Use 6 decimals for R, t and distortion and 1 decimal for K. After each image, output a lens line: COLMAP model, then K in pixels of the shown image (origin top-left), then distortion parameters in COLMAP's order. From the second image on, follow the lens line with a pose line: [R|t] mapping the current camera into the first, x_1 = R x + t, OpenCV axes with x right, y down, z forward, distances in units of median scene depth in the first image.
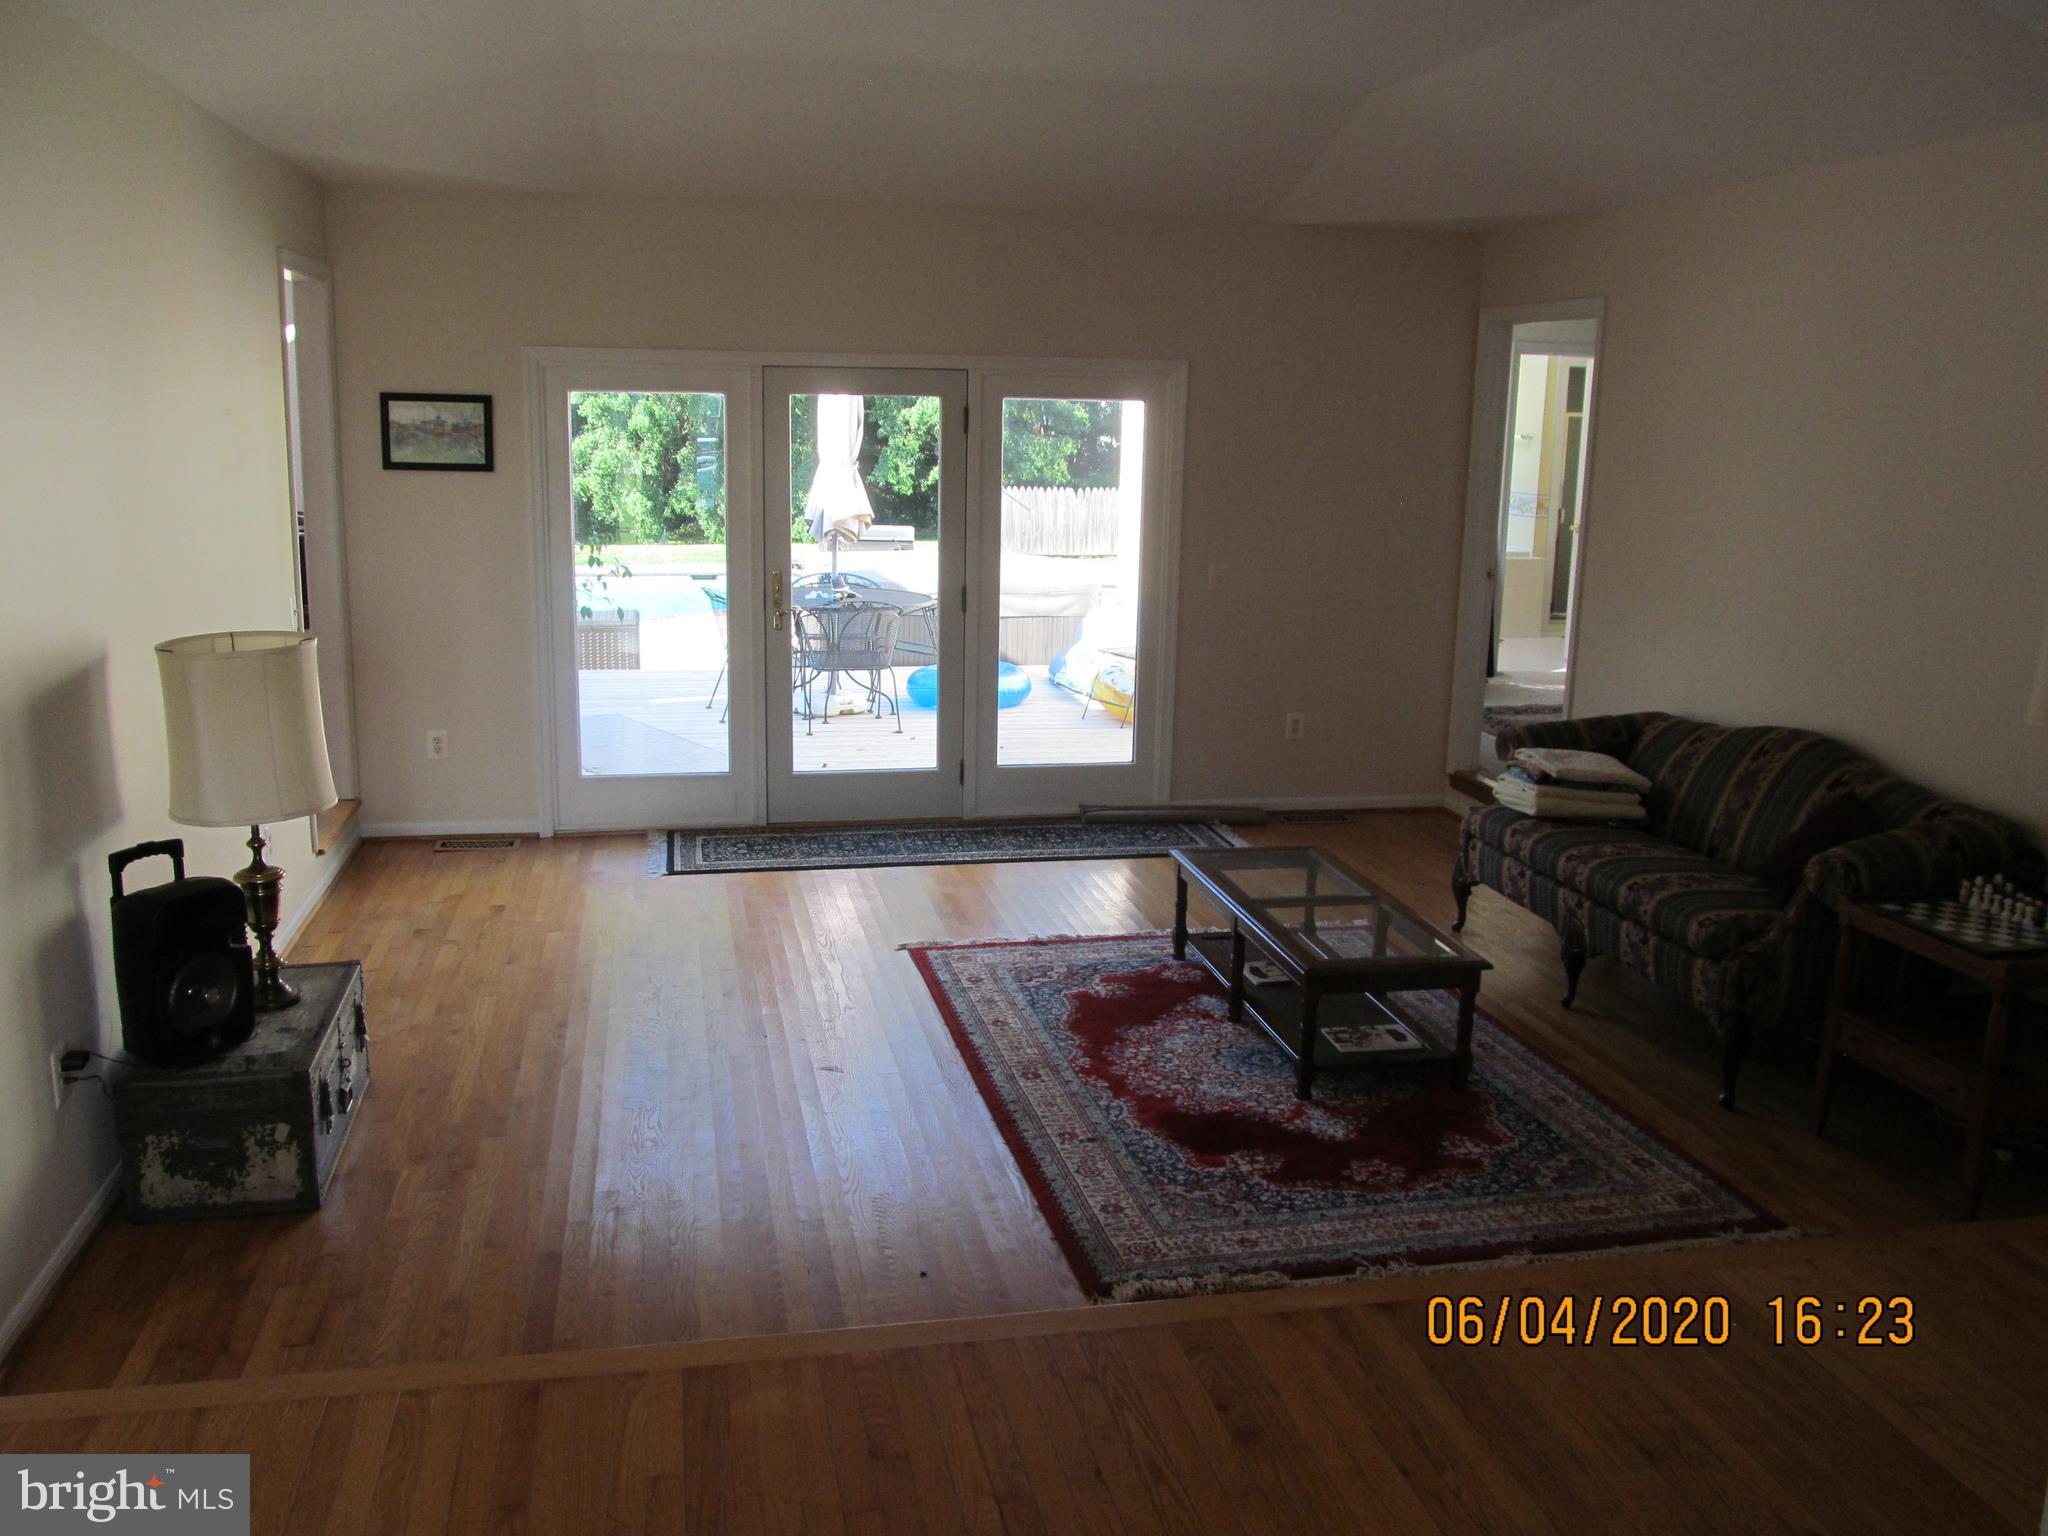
lens RADIAL K [[1704.7, 0, 1020.4], [0, 1704.7, 765.8], [0, 0, 1]] dist [-0.051368, -0.005583]
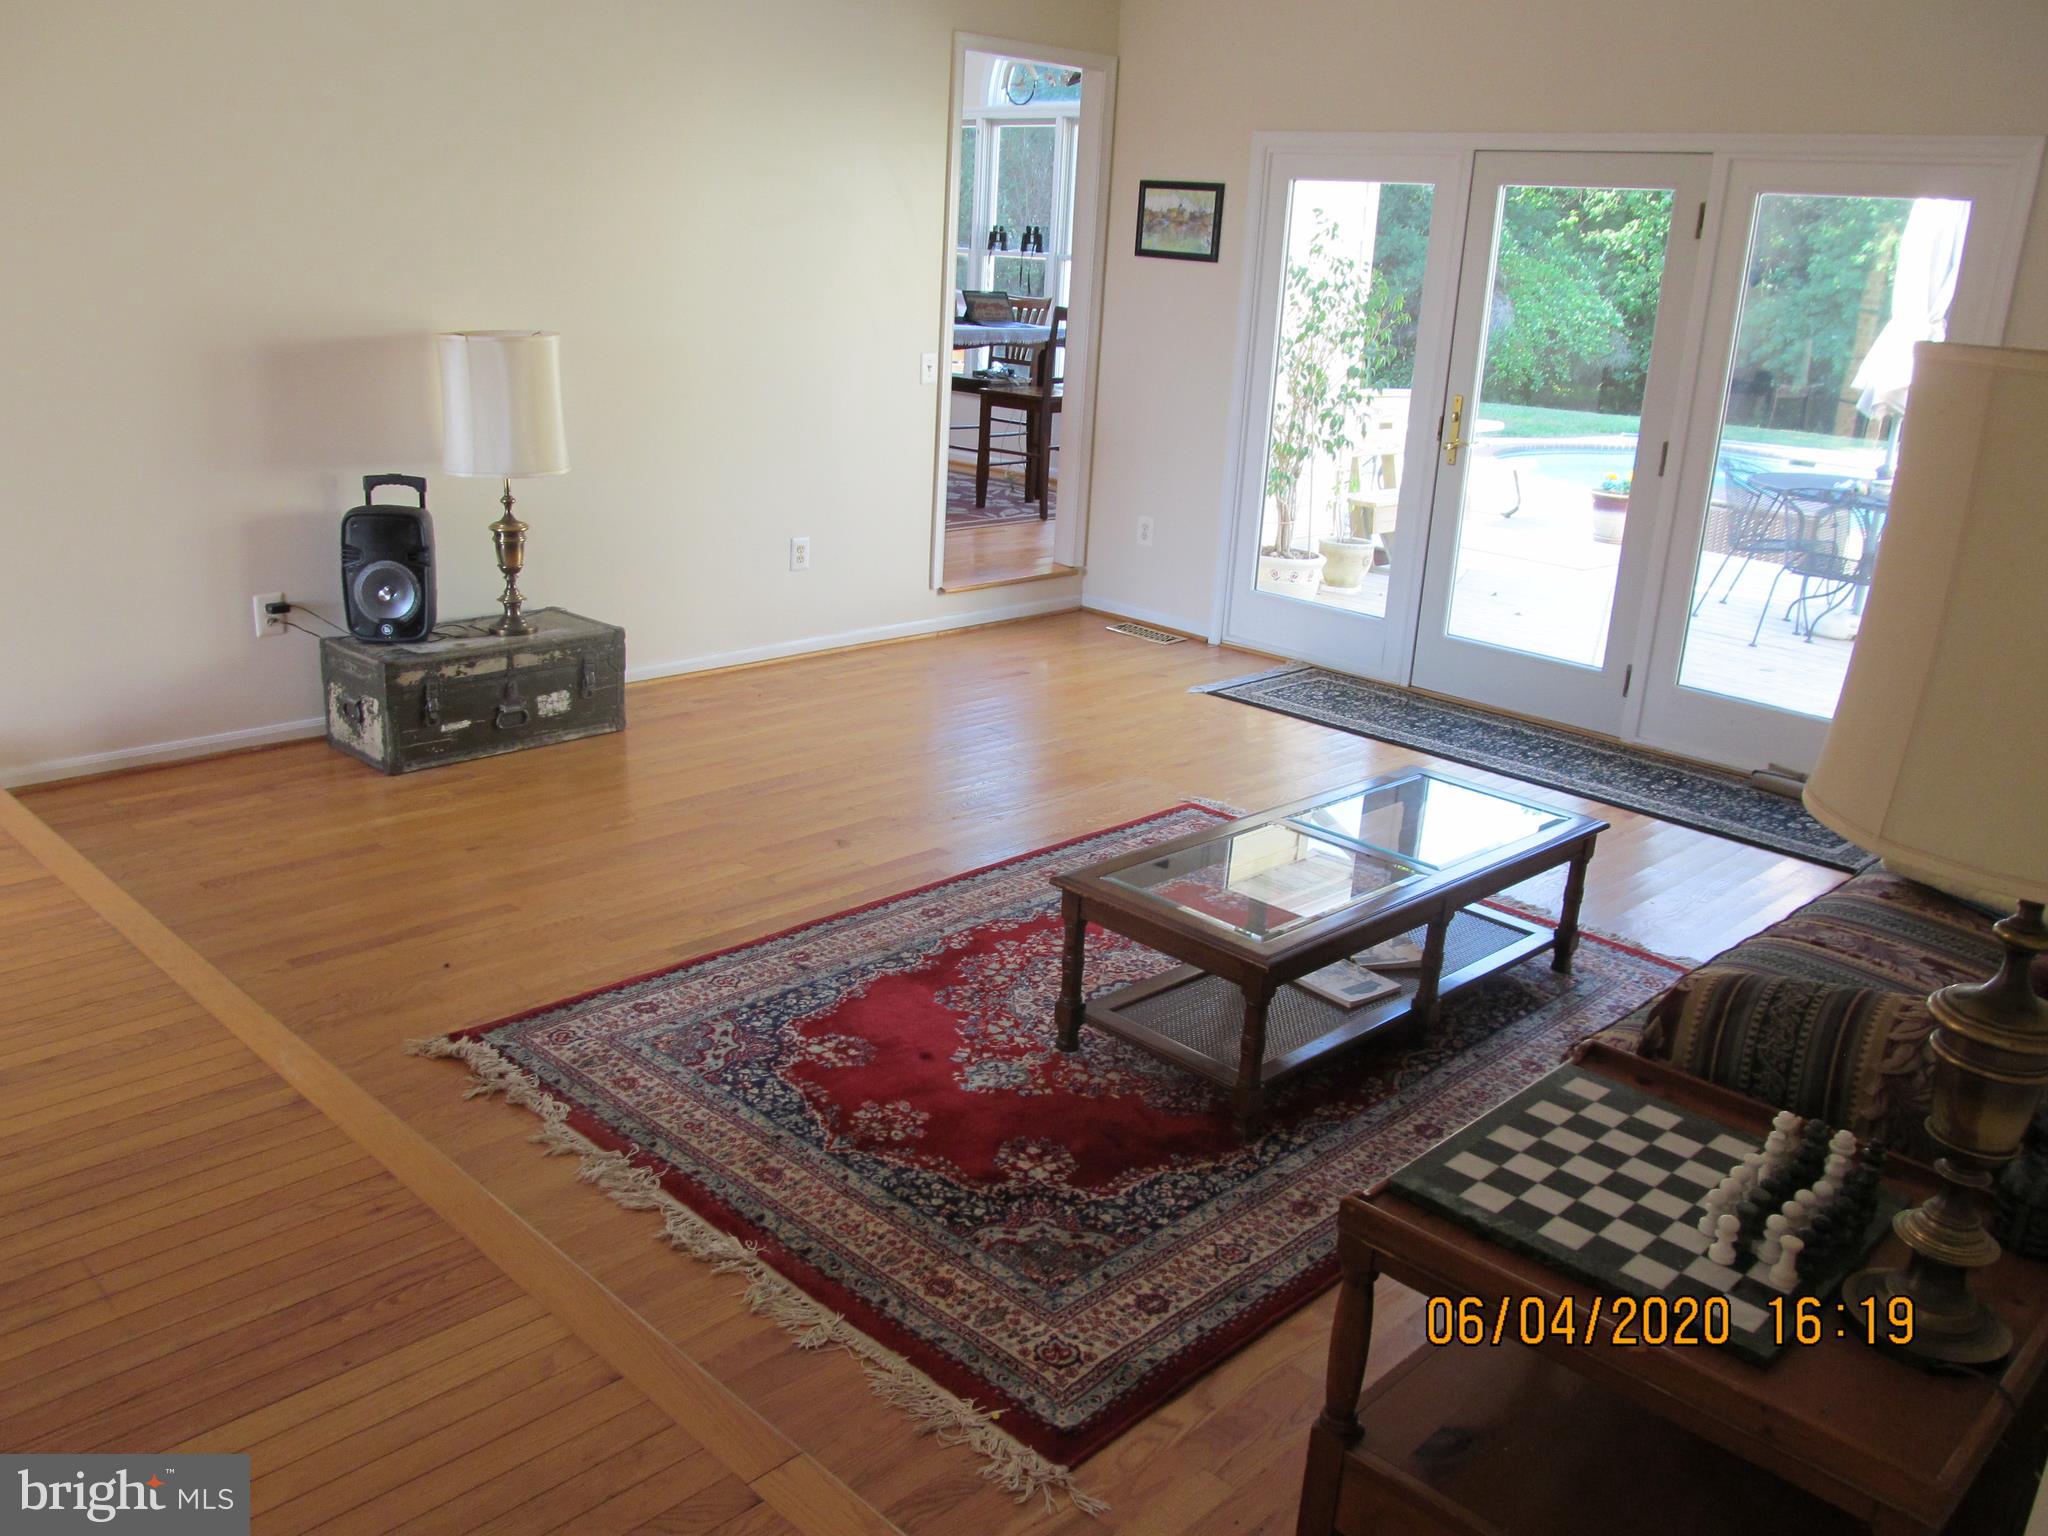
lens RADIAL K [[1704.7, 0, 1020.9], [0, 1704.7, 776.6], [0, 0, 1]] dist [-0.051368, -0.005583]
pose [[0.552290, 0.262076, -0.791386, 0.489152], [-0.210247, 0.962402, 0.171983, -0.032312], [0.806704, 0.071402, 0.586626, 0.356172]]
